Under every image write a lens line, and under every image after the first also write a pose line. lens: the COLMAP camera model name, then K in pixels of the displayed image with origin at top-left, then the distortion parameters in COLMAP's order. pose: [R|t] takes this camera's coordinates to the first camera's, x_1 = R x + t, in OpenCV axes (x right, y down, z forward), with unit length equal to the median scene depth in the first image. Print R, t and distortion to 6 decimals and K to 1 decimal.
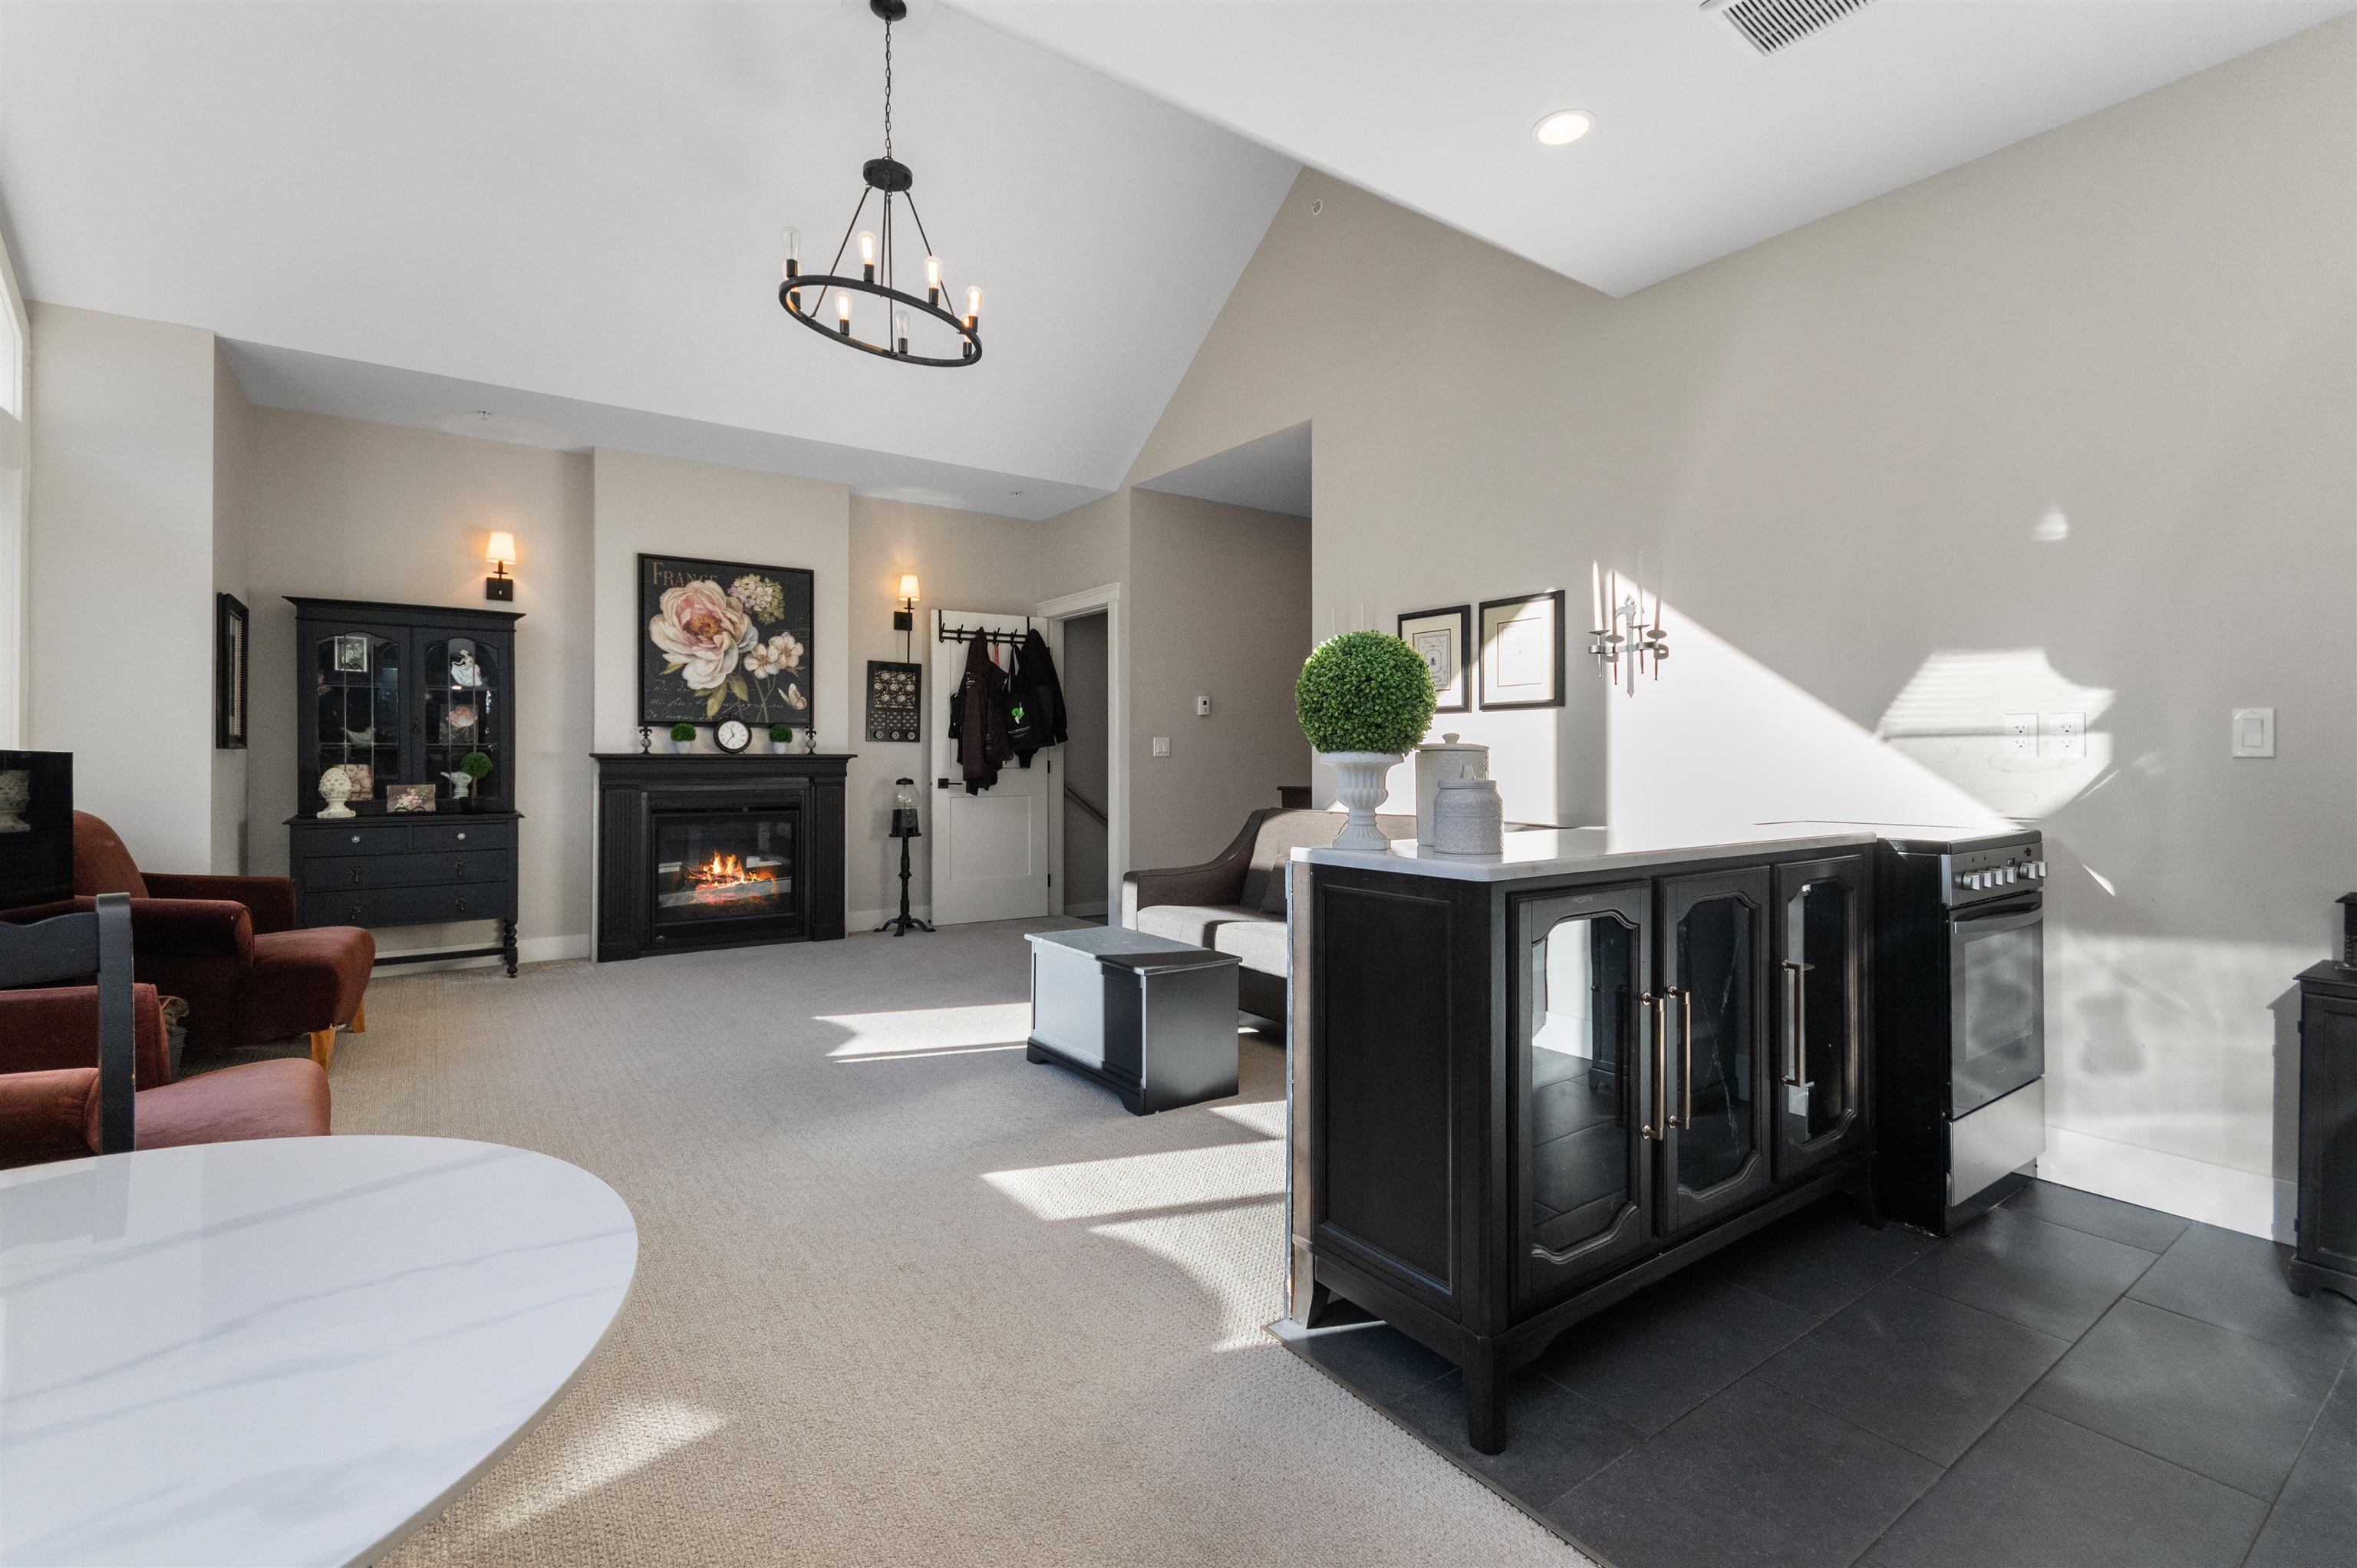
lens RADIAL K [[1038.6, 0, 1163.4], [0, 1038.6, 772.9], [0, 0, 1]] dist [0.004269, -0.000423]
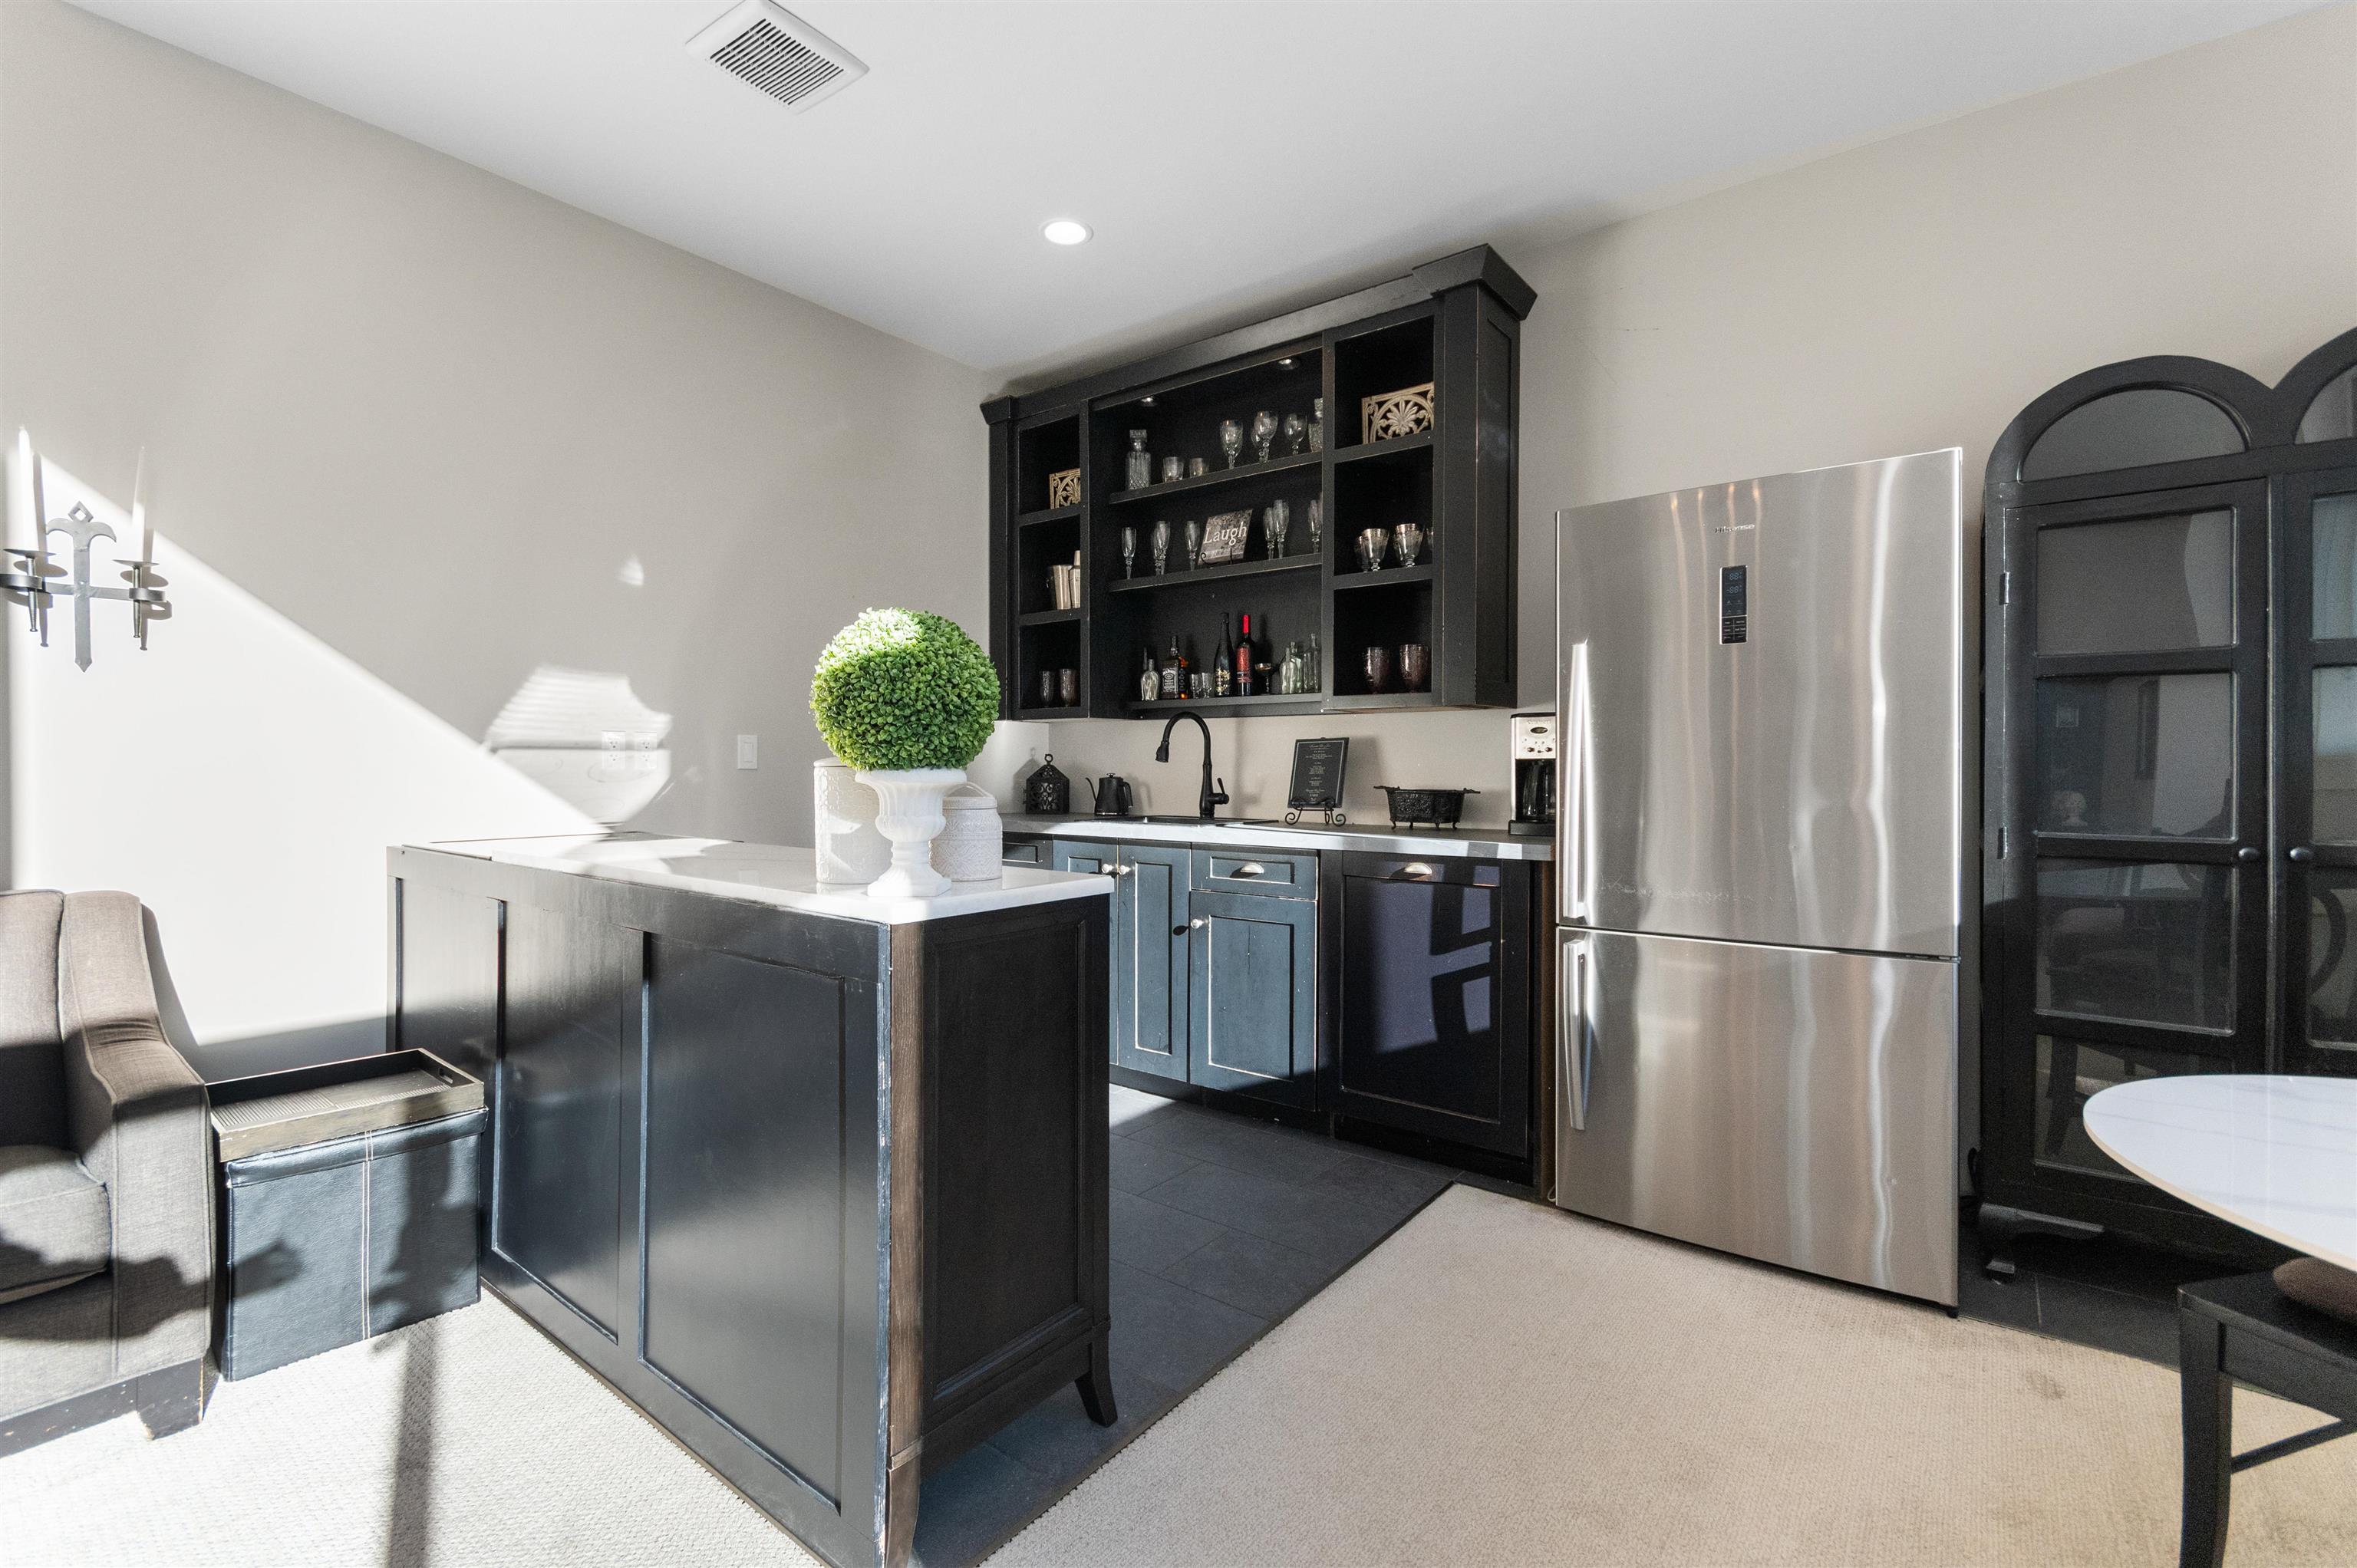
lens RADIAL K [[1038.6, 0, 1163.4], [0, 1038.6, 772.9], [0, 0, 1]] dist [0.004269, -0.000423]
pose [[-0.287476, -0.006721, 0.957764, -0.394514], [0.009149, 0.999910, 0.009763, -0.015295], [-0.957744, 0.011569, -0.287389, 0.686855]]
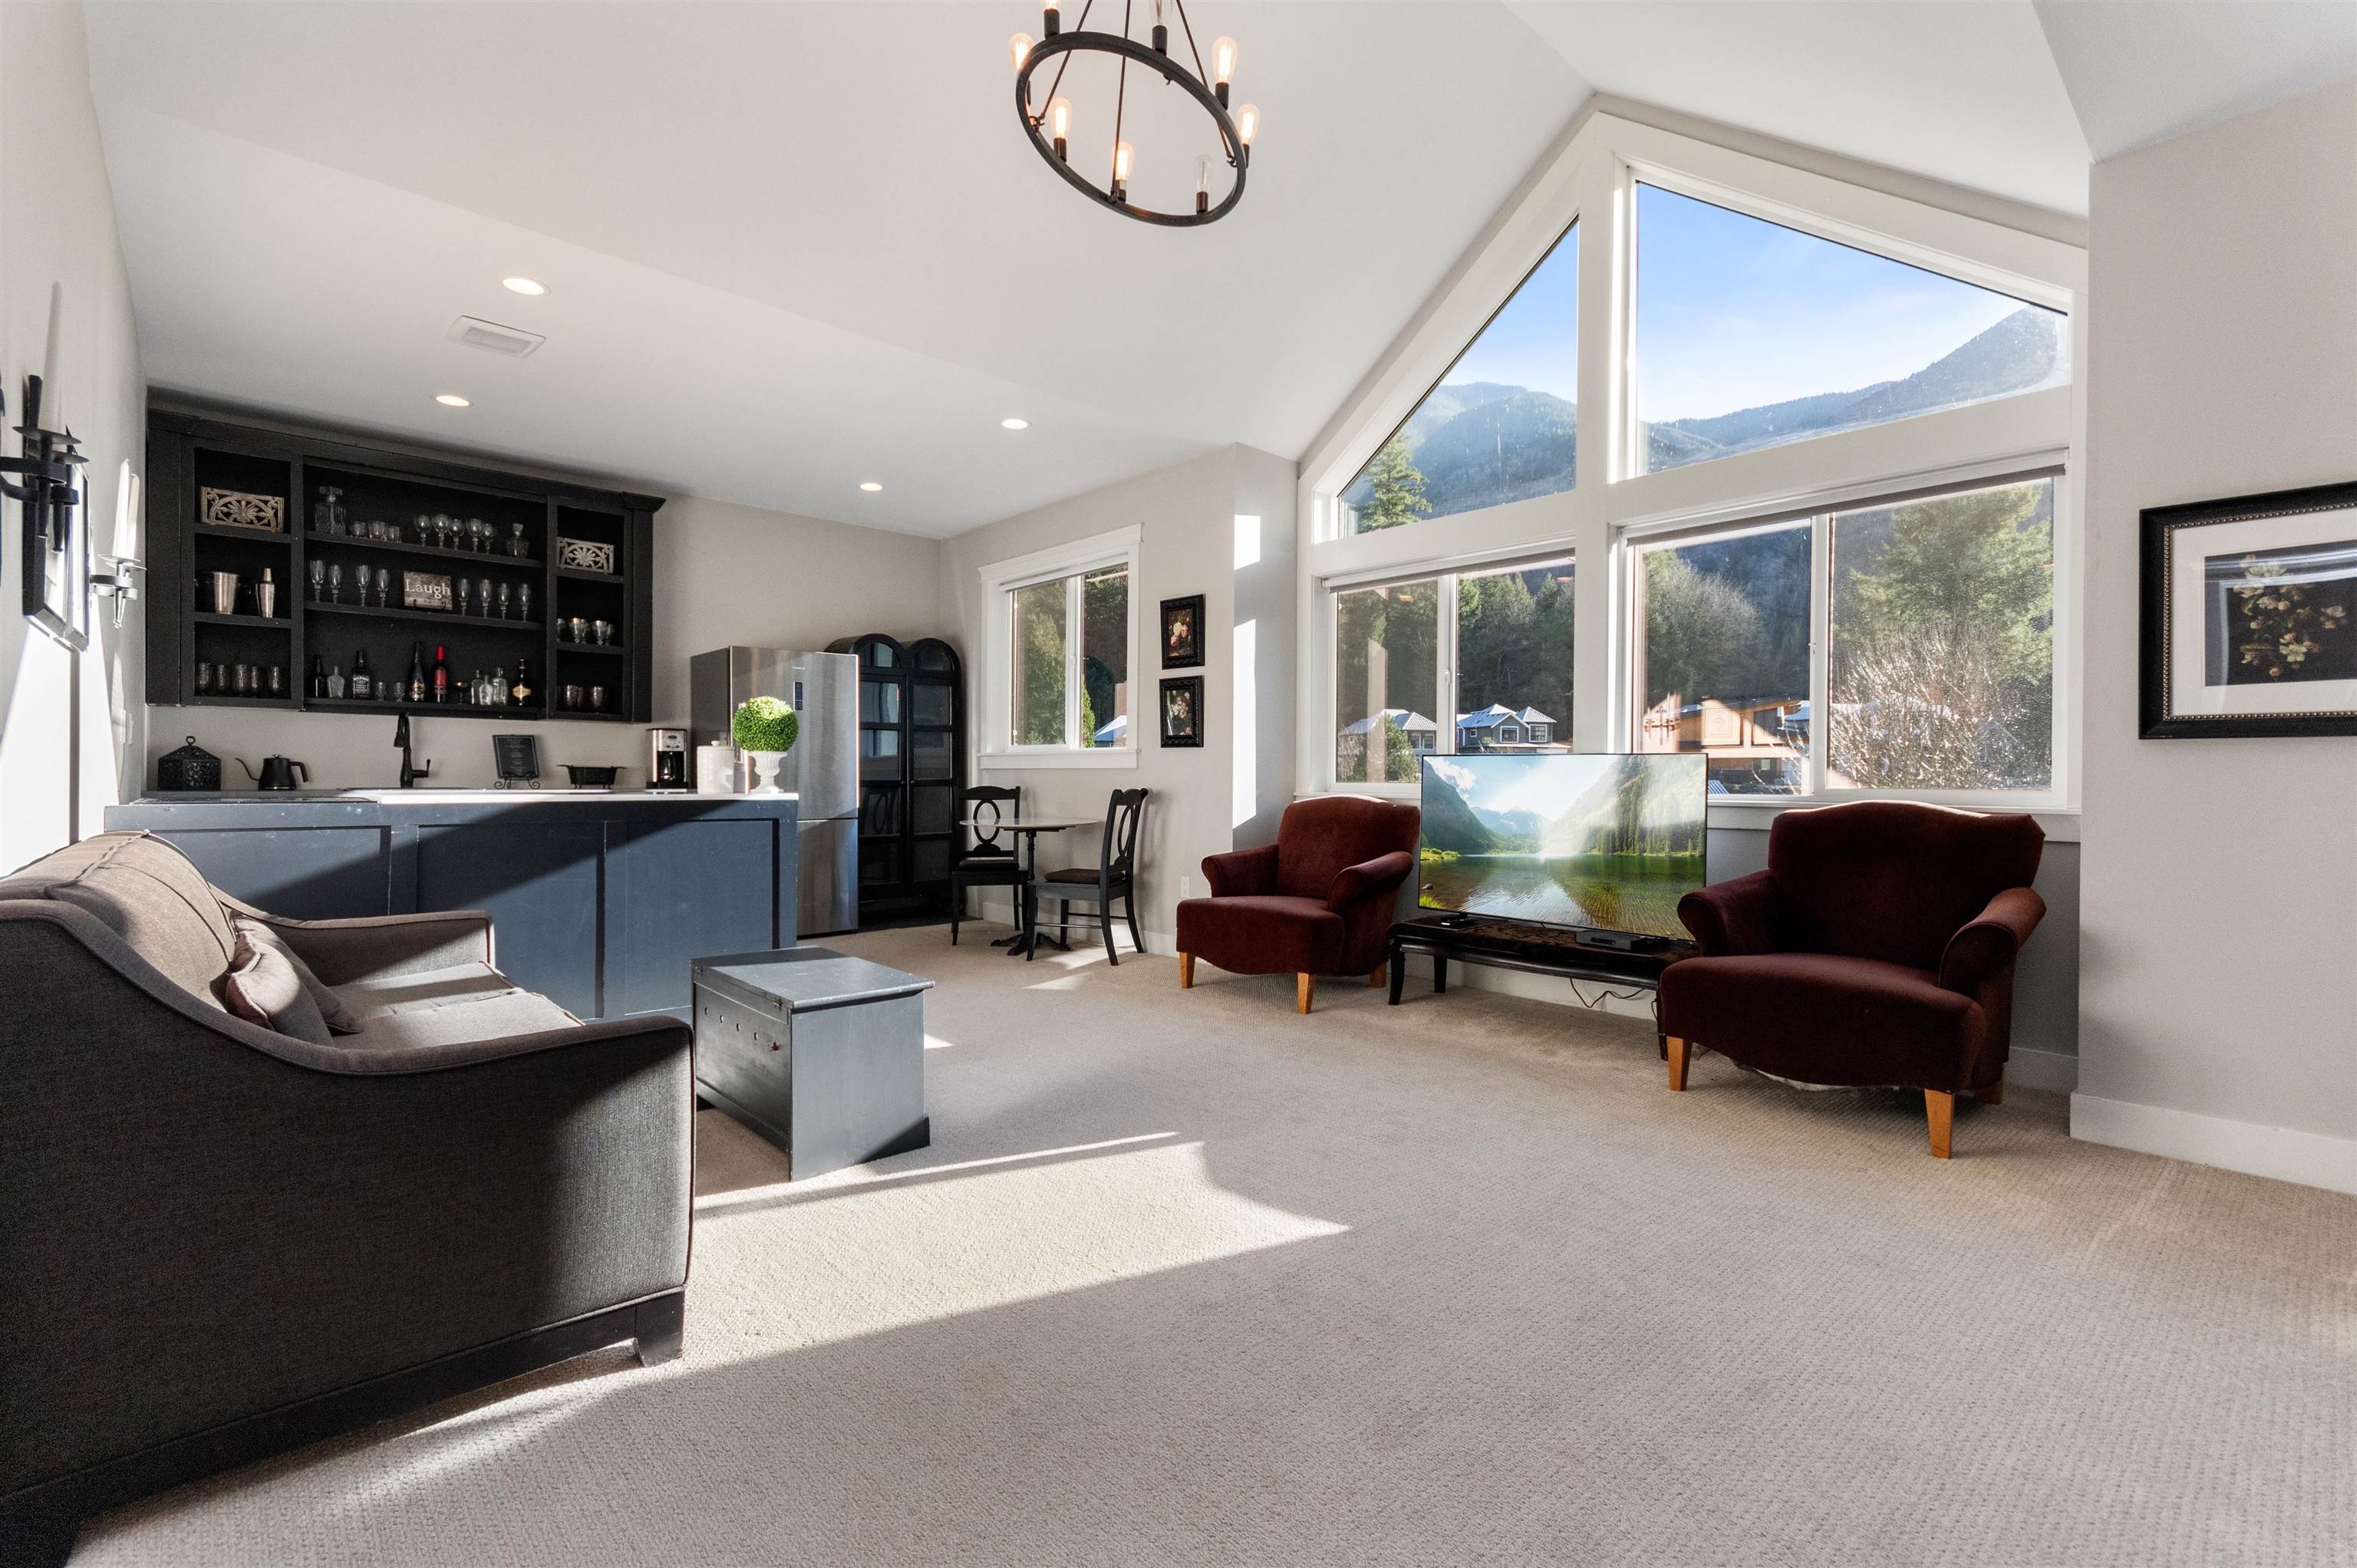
lens RADIAL K [[1038.6, 0, 1163.4], [0, 1038.6, 772.9], [0, 0, 1]] dist [0.004269, -0.000423]
pose [[-0.992514, -0.007425, -0.121905, -0.252963], [-0.008701, 0.999913, 0.009942, -0.001506], [0.121820, 0.010928, -0.992492, 2.201867]]
